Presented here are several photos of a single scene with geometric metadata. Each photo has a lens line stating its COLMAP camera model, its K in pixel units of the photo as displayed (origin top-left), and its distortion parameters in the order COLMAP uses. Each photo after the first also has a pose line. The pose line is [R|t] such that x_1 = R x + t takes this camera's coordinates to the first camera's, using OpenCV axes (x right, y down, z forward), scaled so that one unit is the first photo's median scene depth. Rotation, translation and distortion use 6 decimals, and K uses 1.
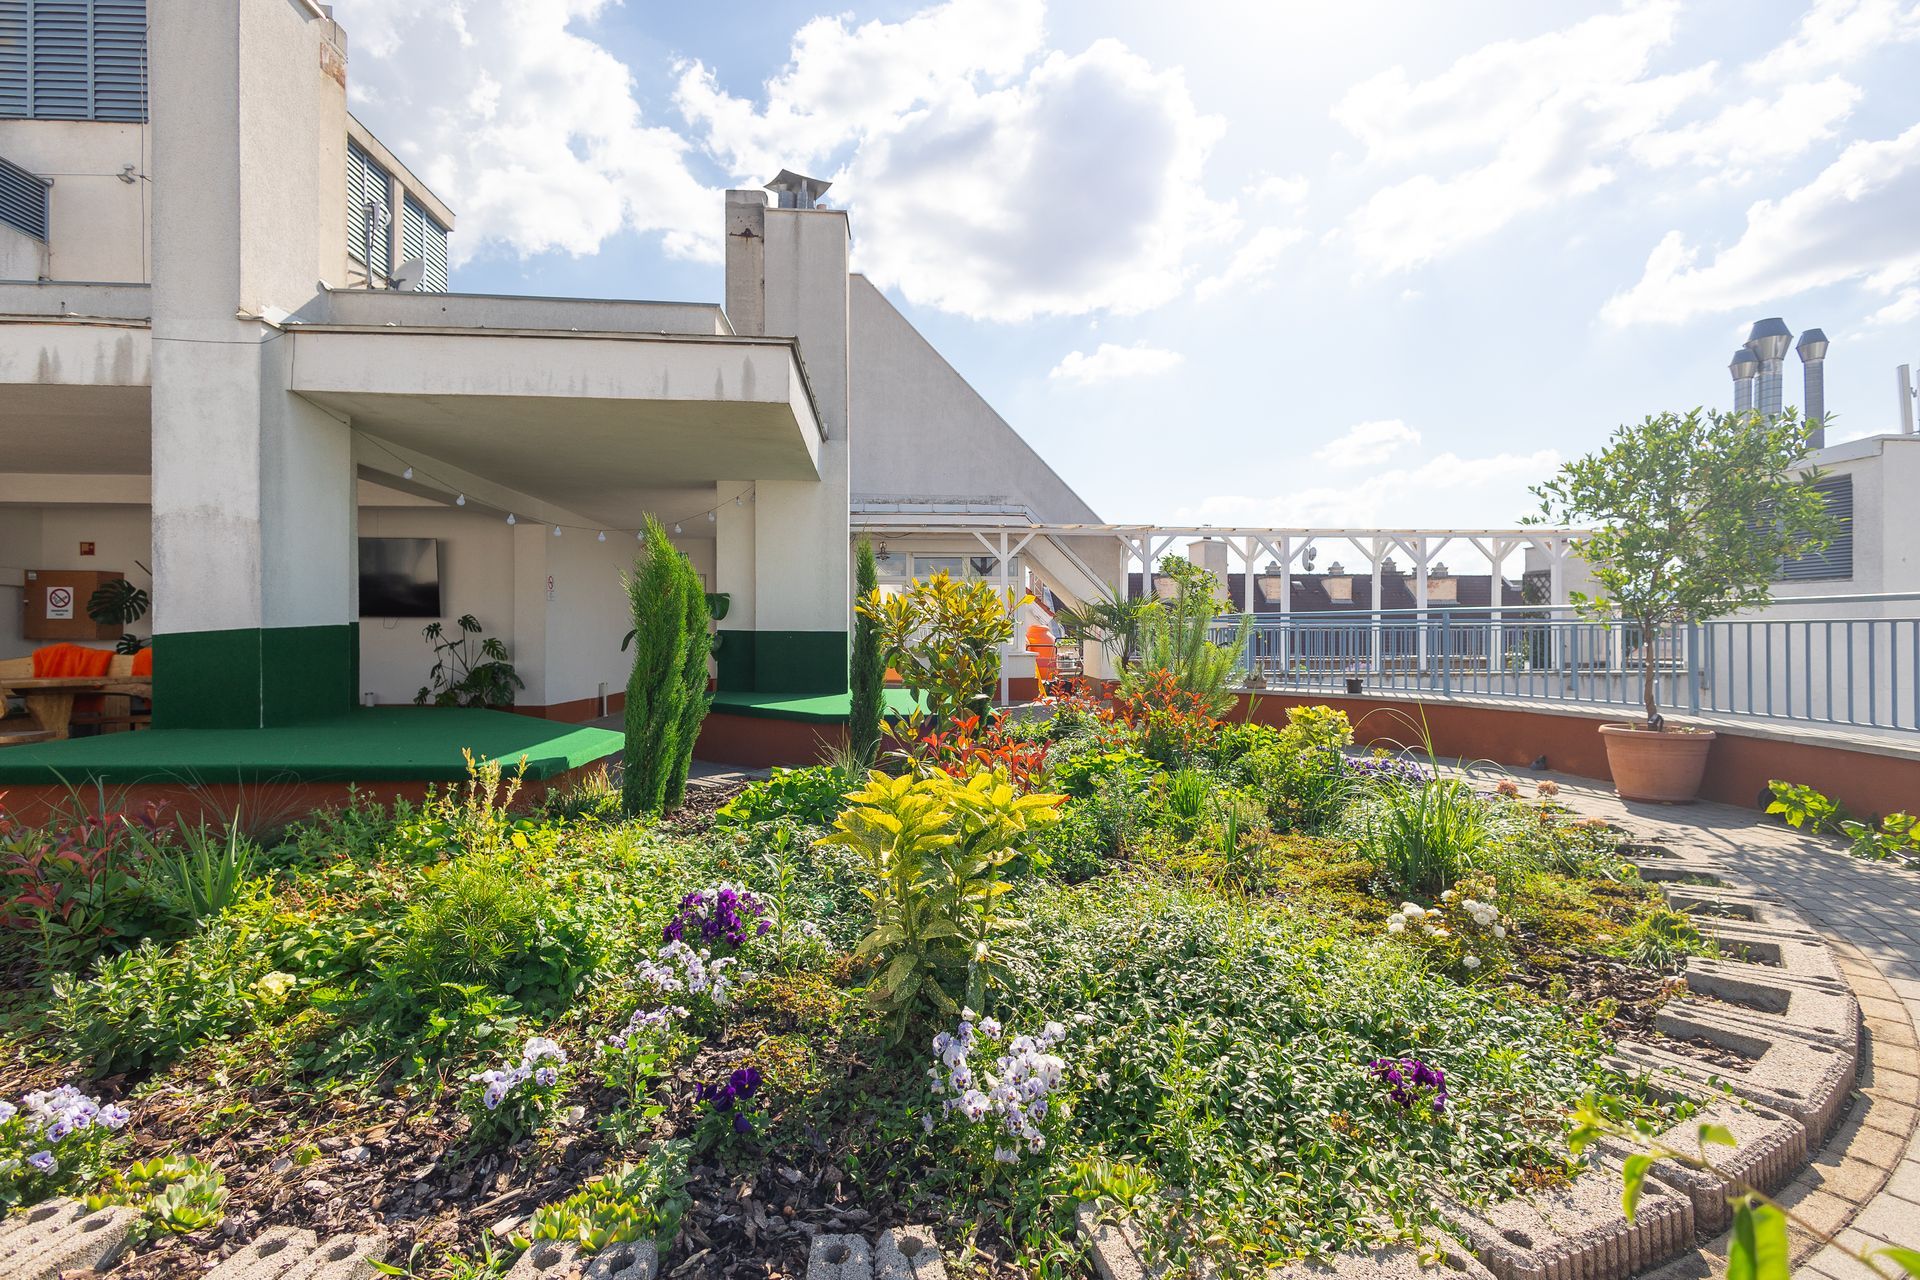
lens RADIAL K [[901.7, 0, 942.1], [0, 901.7, 635.6], [0, 0, 1]] dist [0.018465, -0.005270]
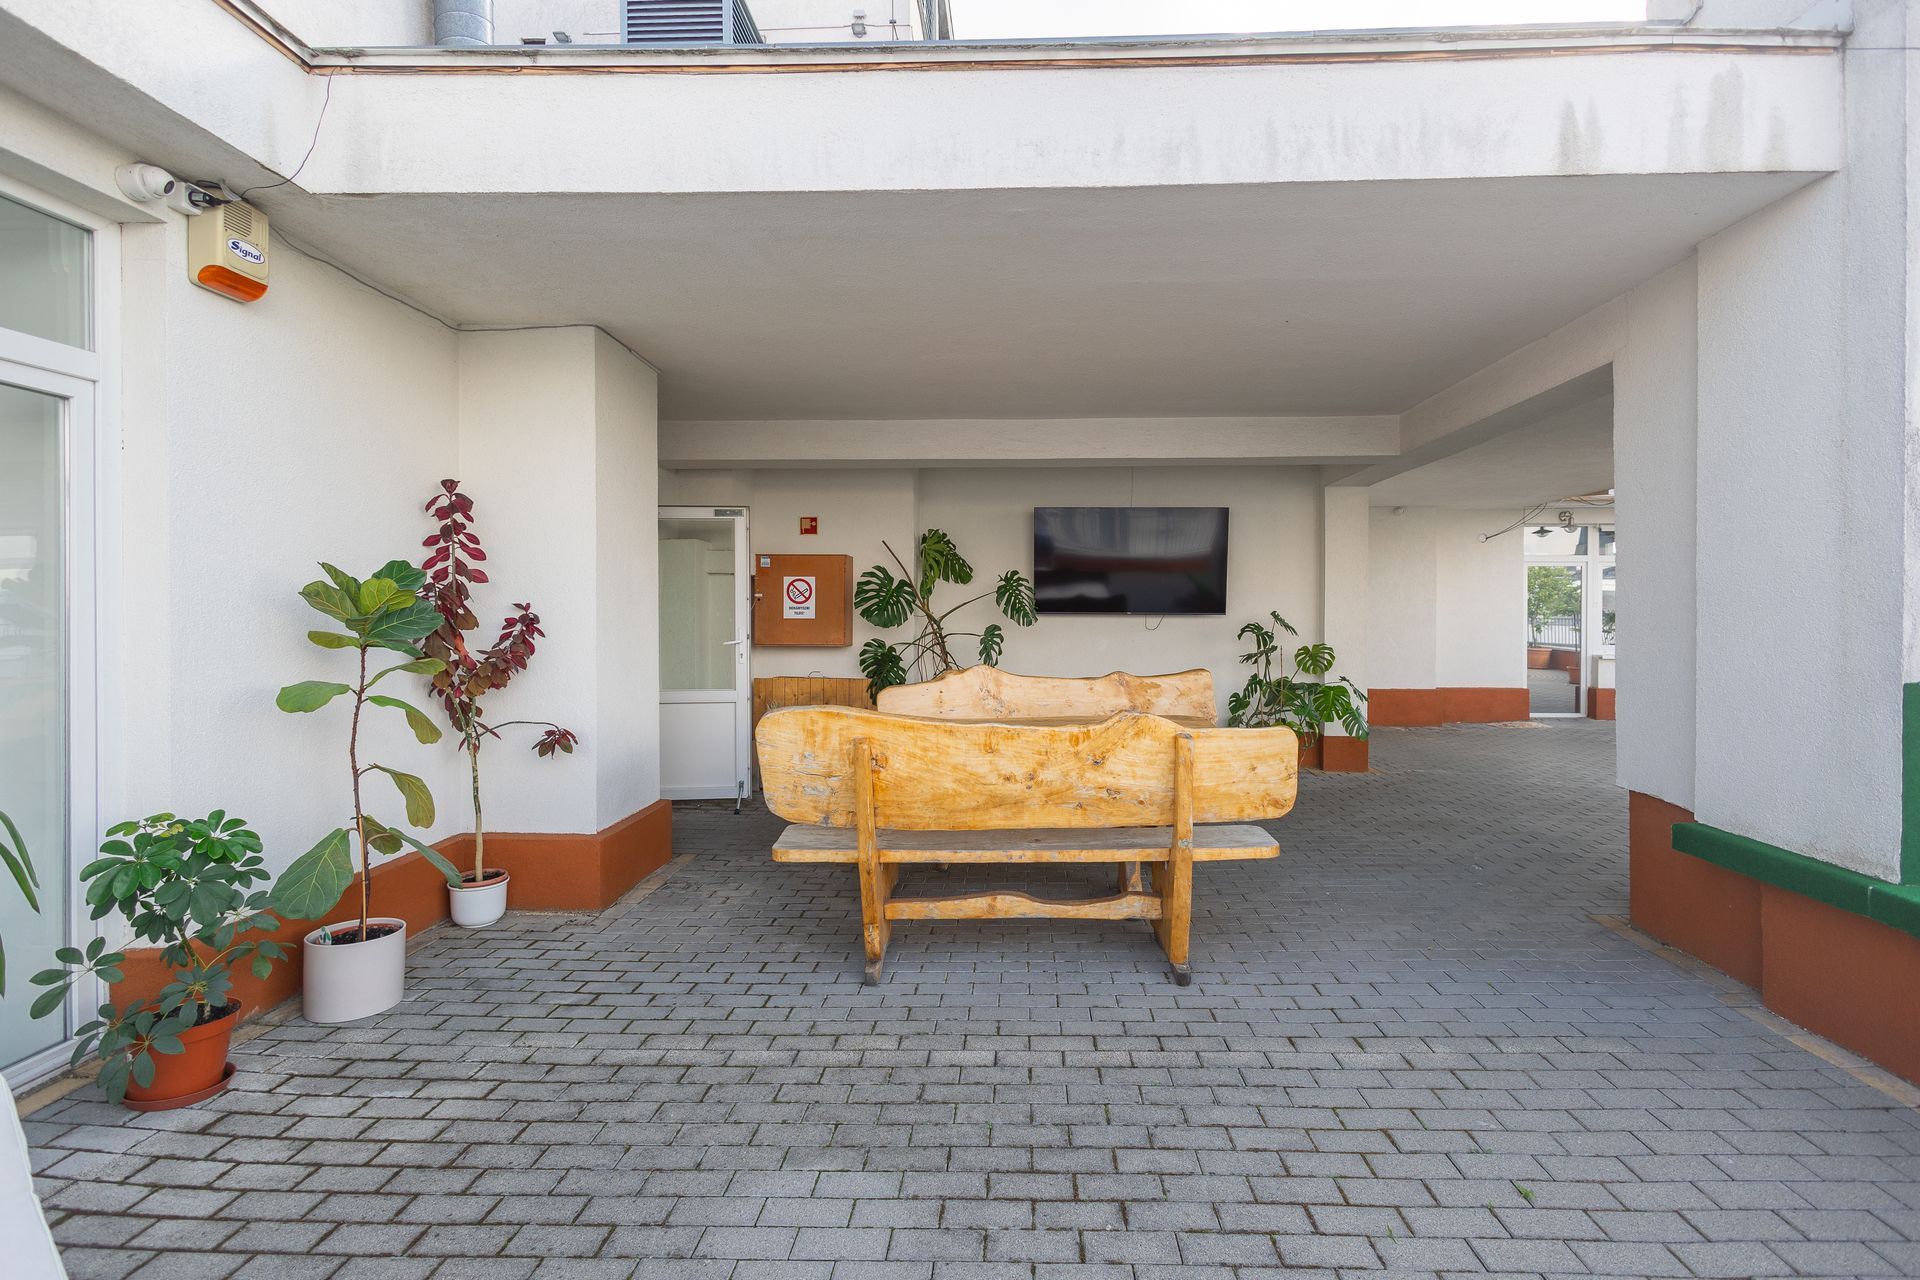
lens RADIAL K [[901.7, 0, 1006.7], [0, 901.7, 621.4], [0, 0, 1]] dist [0.018465, -0.005270]
pose [[0.995037, -0.001638, -0.099489, -1.235376], [0.002616, 0.999950, 0.009695, -0.037378], [0.099468, -0.009907, 0.994991, 0.470855]]
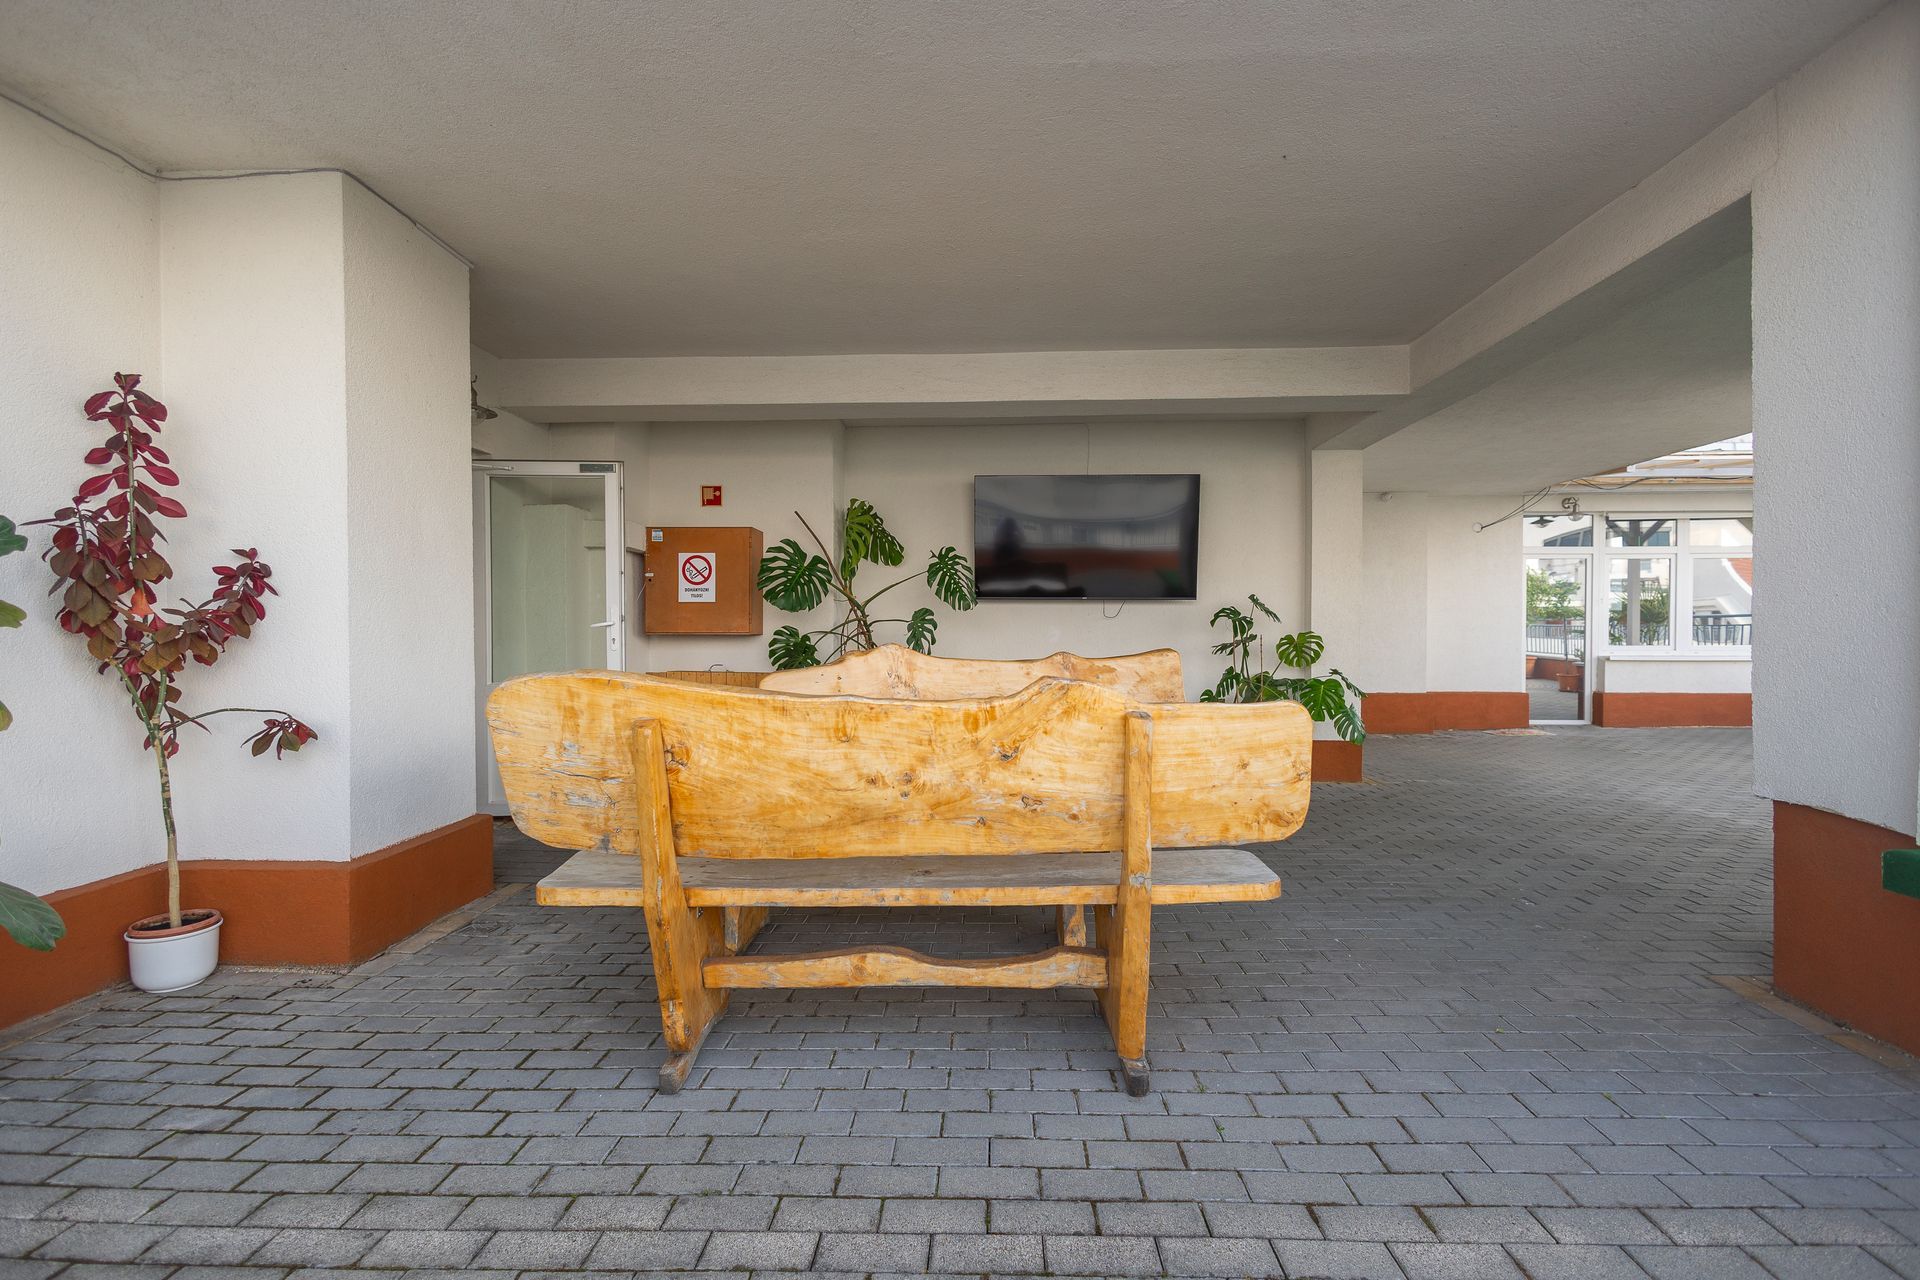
lens RADIAL K [[901.7, 0, 970.0], [0, 901.7, 636.9], [0, 0, 1]] dist [0.018465, -0.005270]
pose [[0.994414, -0.003185, -0.105500, -1.209805], [0.004308, 0.999937, 0.010411, 0.004670], [0.105461, -0.010808, 0.994365, 0.674447]]
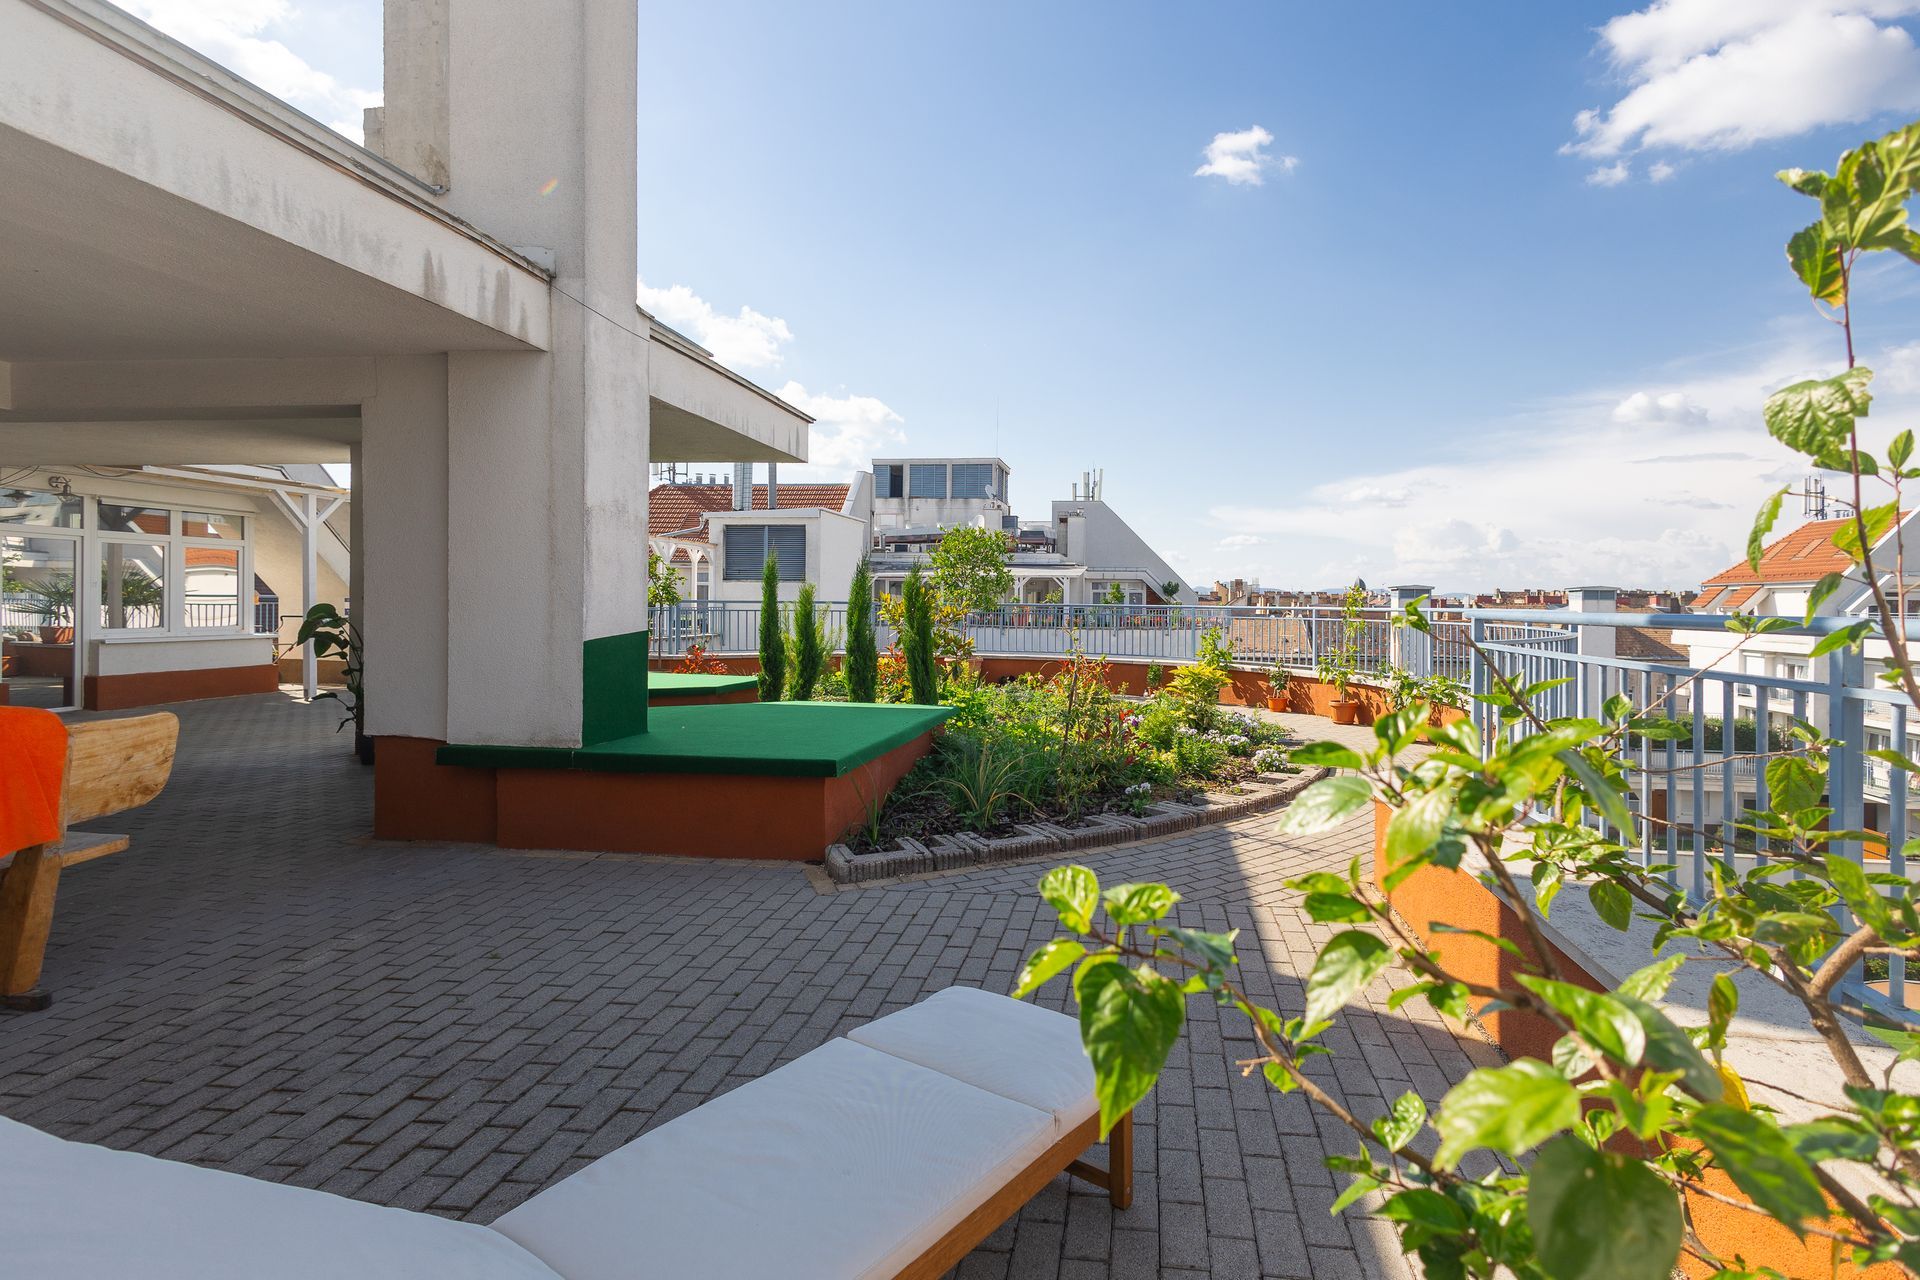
lens RADIAL K [[902.1, 0, 1015.1], [0, 902.1, 612.3], [0, 0, 1]] dist [-0.001857, -0.001495]
pose [[0.211235, -0.010025, 0.977384, -1.578297], [-0.013401, 0.999824, 0.013151, -0.044820], [-0.977343, -0.015876, 0.211064, 0.391822]]
